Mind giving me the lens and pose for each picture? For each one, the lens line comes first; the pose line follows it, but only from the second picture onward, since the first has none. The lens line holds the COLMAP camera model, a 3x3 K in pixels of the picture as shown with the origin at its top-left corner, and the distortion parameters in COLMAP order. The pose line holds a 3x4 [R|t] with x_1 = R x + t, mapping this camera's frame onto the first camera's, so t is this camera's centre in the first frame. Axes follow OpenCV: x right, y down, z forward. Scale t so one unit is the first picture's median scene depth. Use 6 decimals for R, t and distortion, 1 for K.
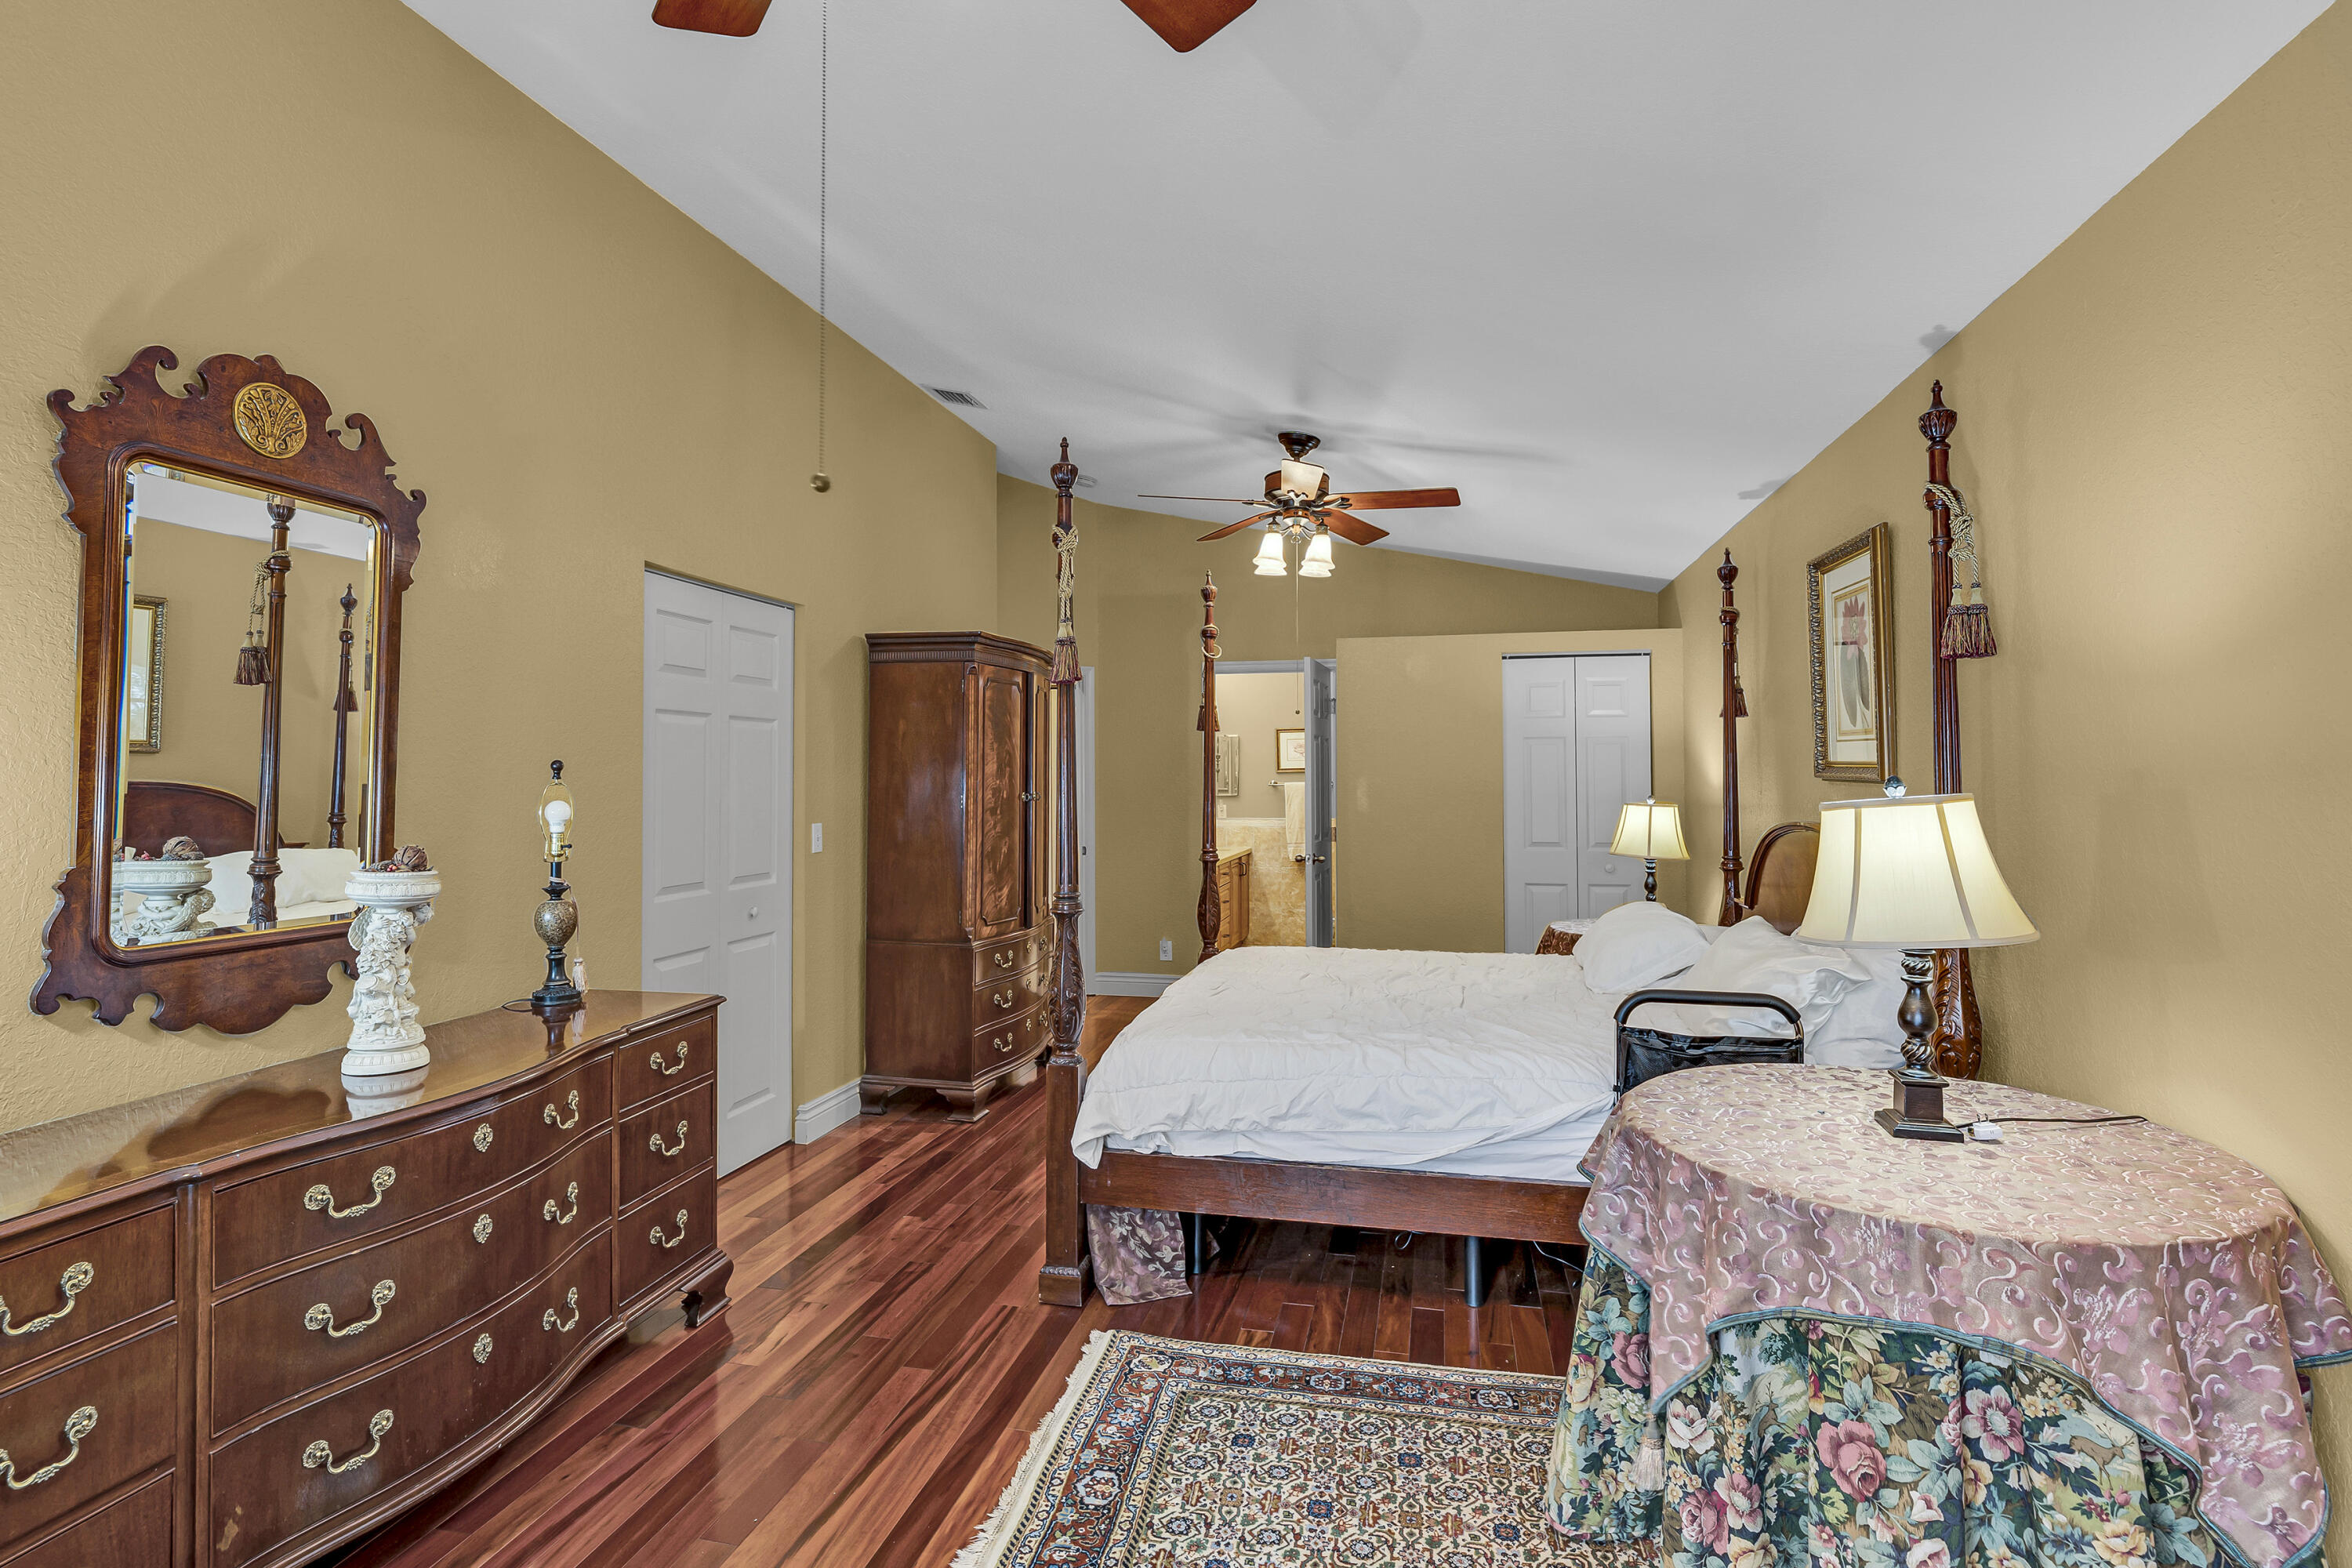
lens RADIAL K [[1052.8, 0, 1176.0], [0, 1052.8, 784.0], [0, 0, 1]] dist [0.000231, 0.000036]
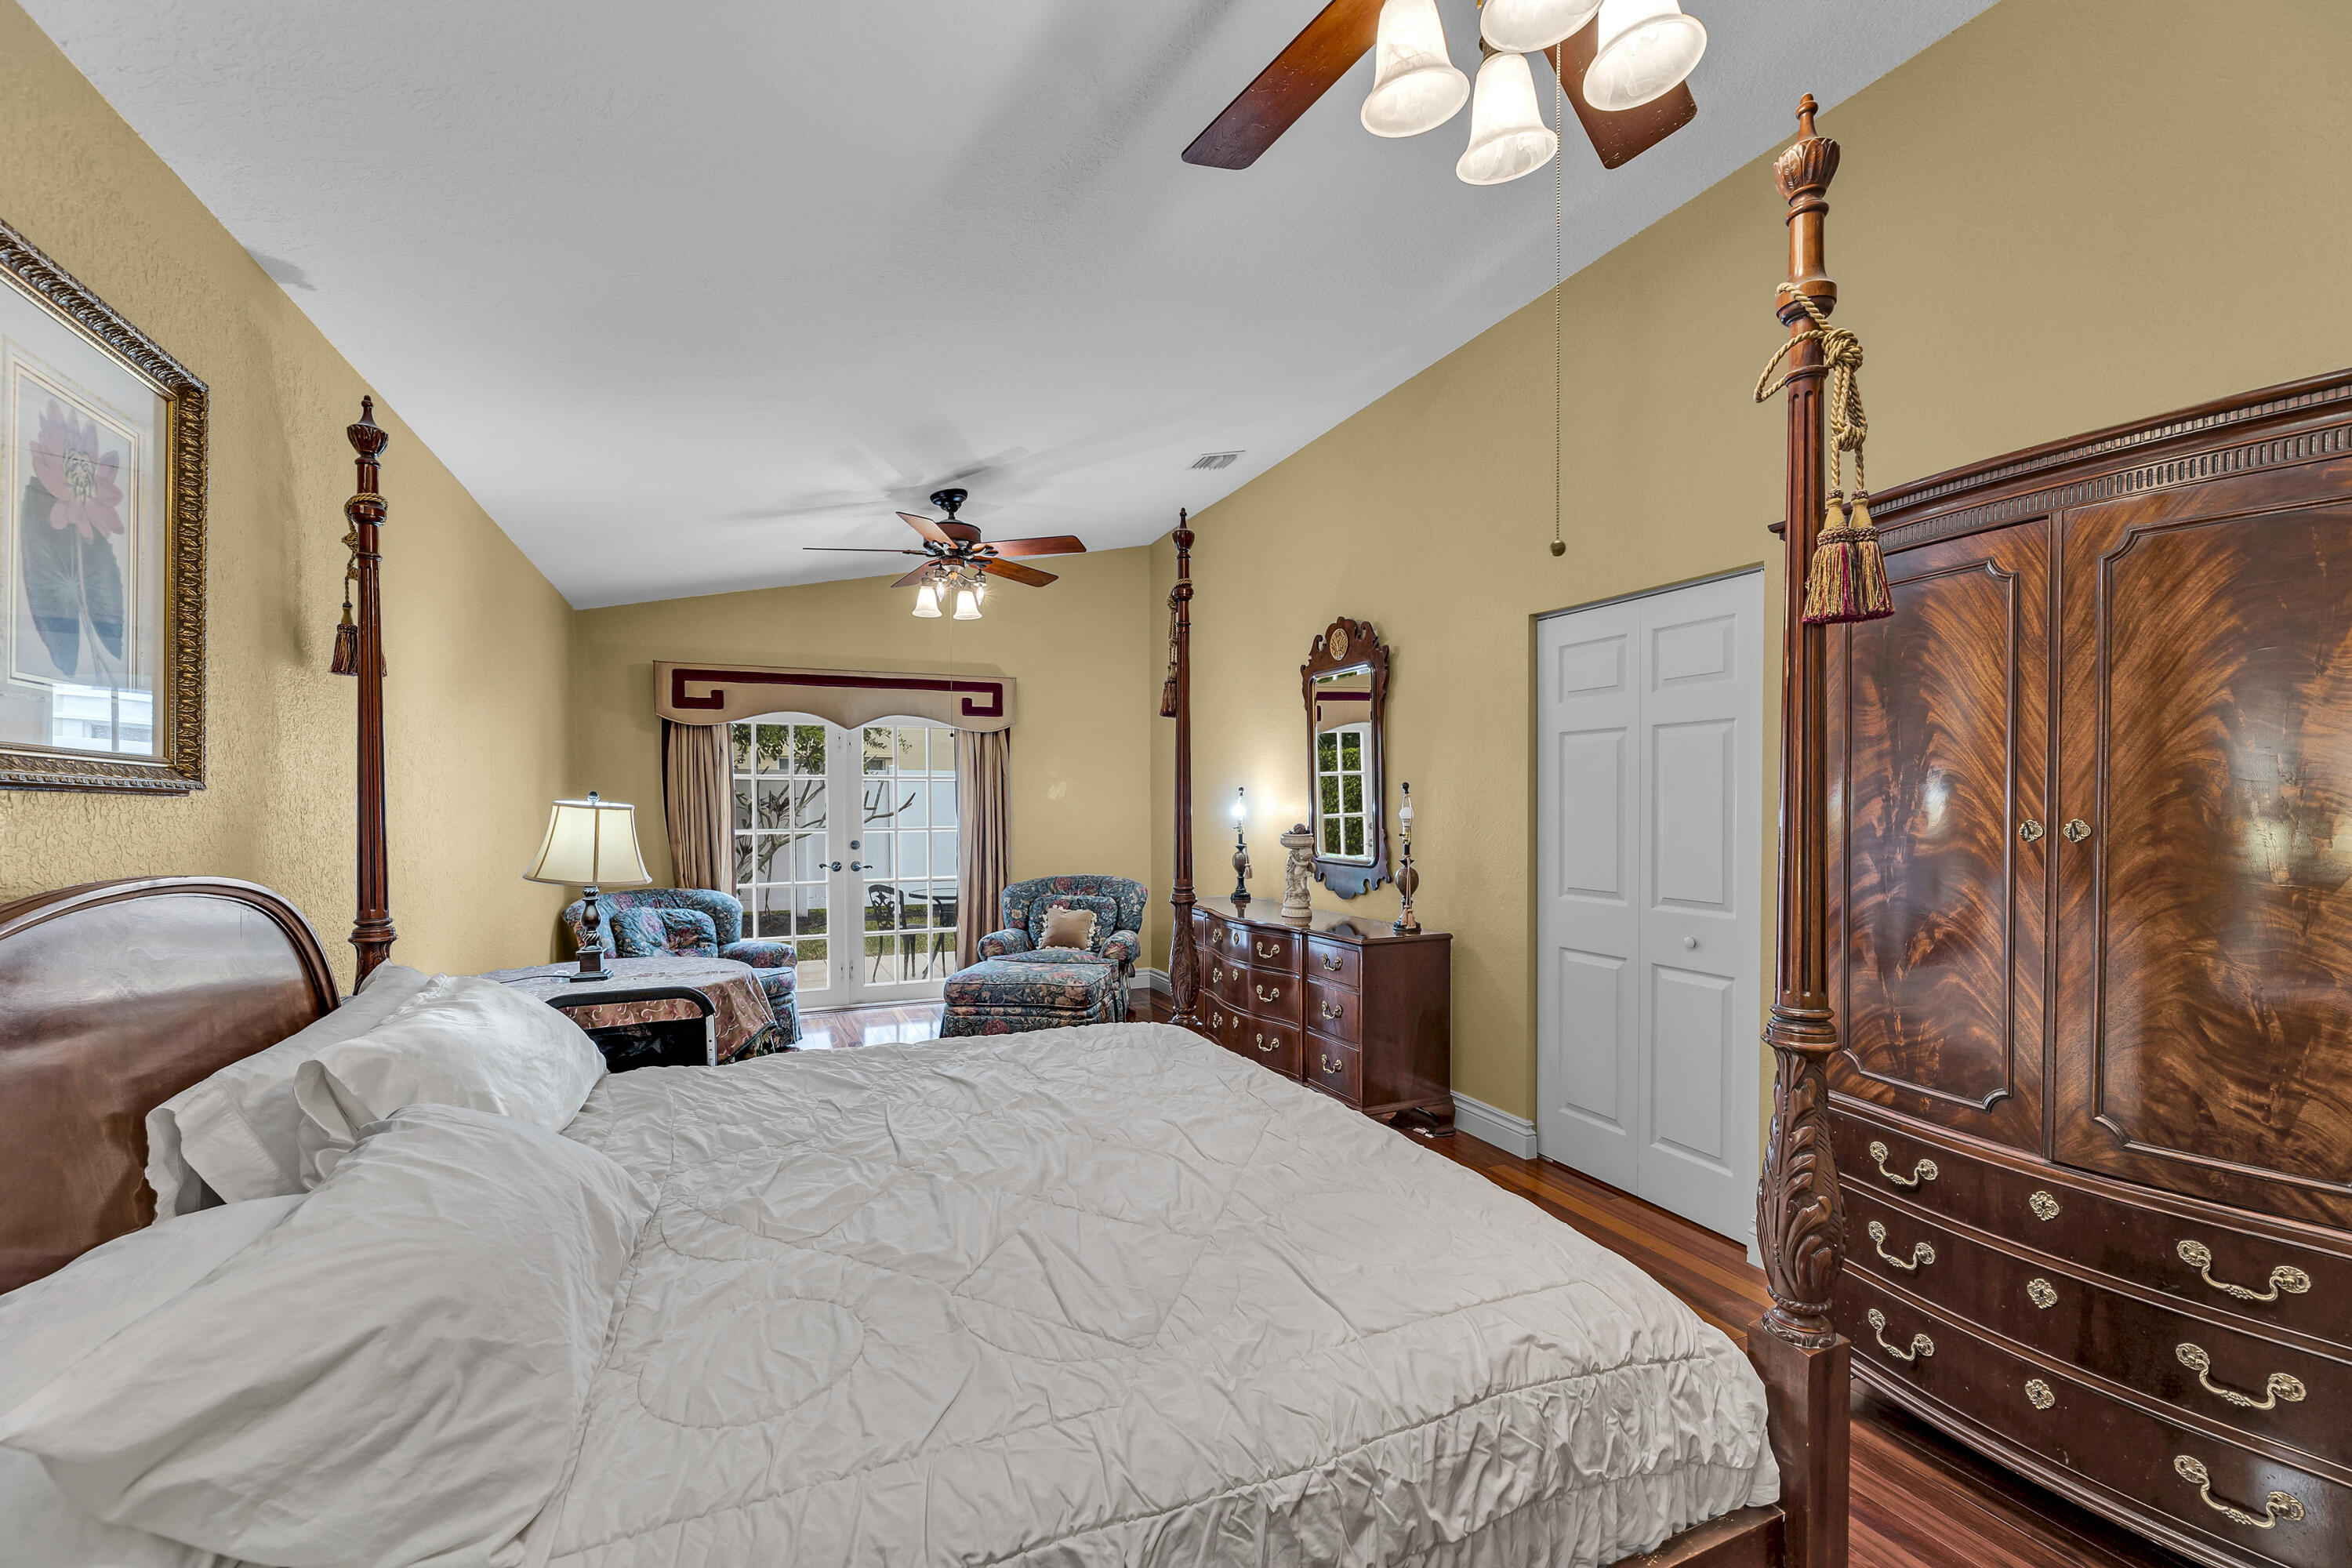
lens RADIAL K [[1052.8, 0, 1176.0], [0, 1052.8, 784.0], [0, 0, 1]] dist [0.000231, 0.000036]
pose [[-0.810362, 0.016794, -0.585689, 0.851042], [0.021240, 0.999774, -0.000720, -0.034046], [0.585544, -0.013023, -0.810536, 2.743960]]
